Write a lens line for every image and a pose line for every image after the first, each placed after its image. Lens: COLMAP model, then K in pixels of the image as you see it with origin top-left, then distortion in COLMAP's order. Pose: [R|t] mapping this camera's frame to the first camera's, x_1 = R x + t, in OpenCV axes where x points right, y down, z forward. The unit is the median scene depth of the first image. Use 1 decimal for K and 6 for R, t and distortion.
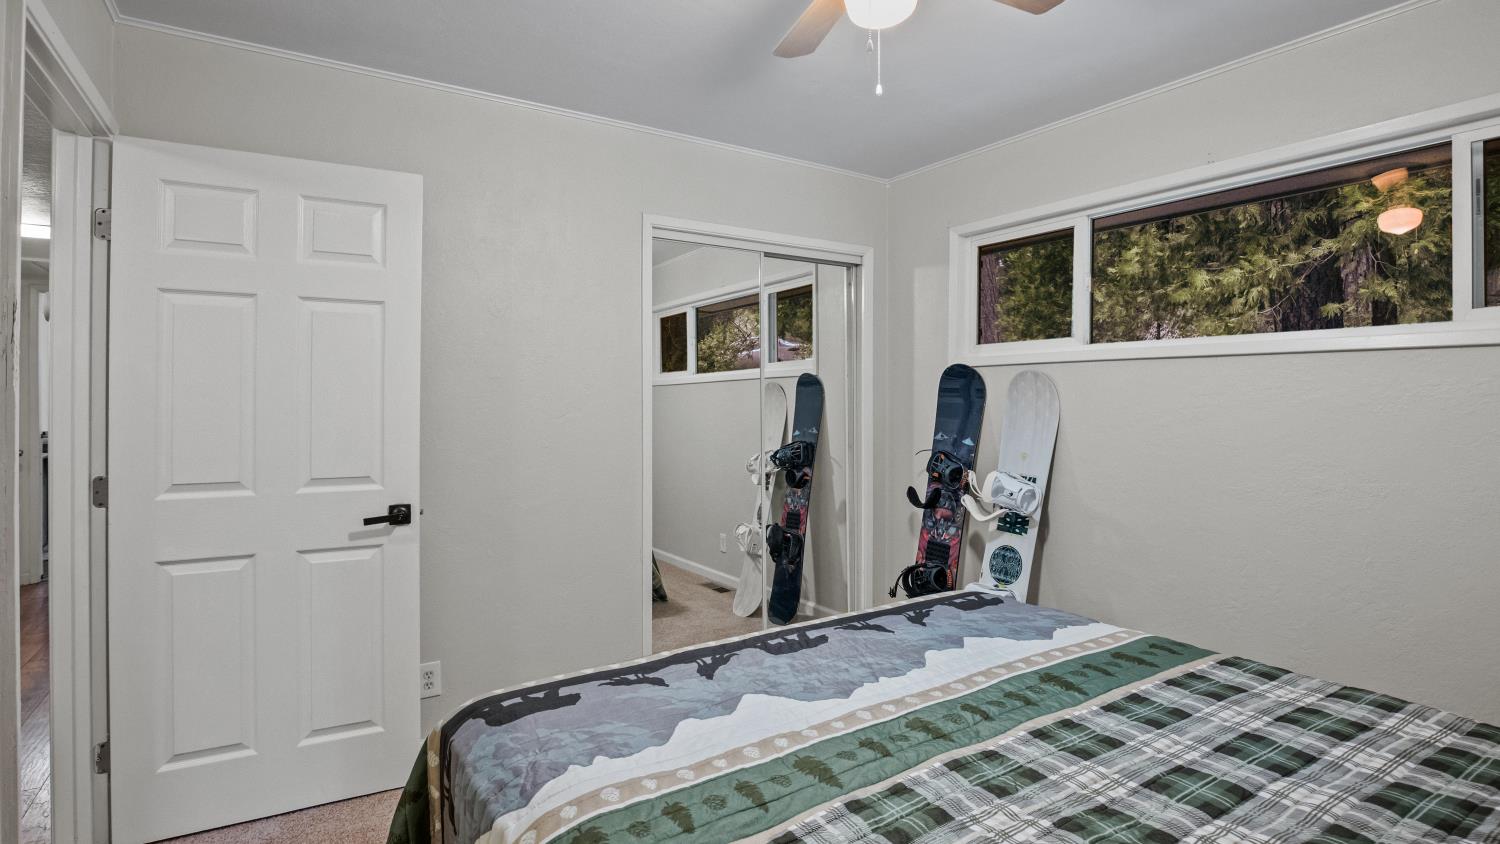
lens RADIAL K [[710.8, 0, 756.9], [0, 710.8, 390.1], [0, 0, 1]] dist [-0.025180, 0.000198]
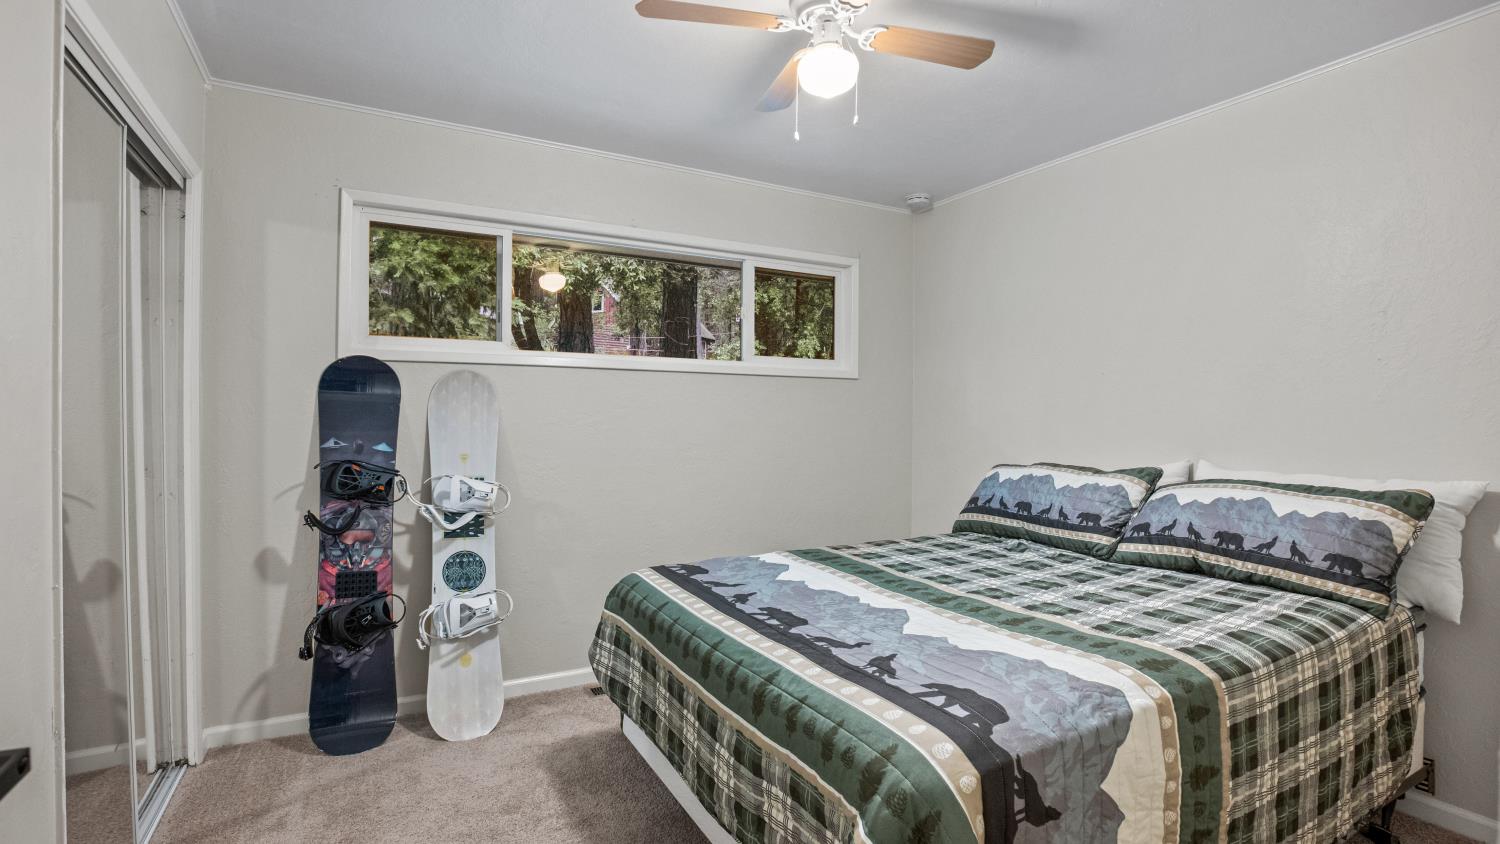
lens RADIAL K [[712.0, 0, 750.0], [0, 712.0, 422.0], [0, 0, 1]] dist [-0.024633, 0.000044]
pose [[0.087820, -0.008094, 0.996103, -0.568542], [-0.019005, 0.999771, 0.009800, 0.027574], [-0.995955, -0.019792, 0.087646, 0.529287]]
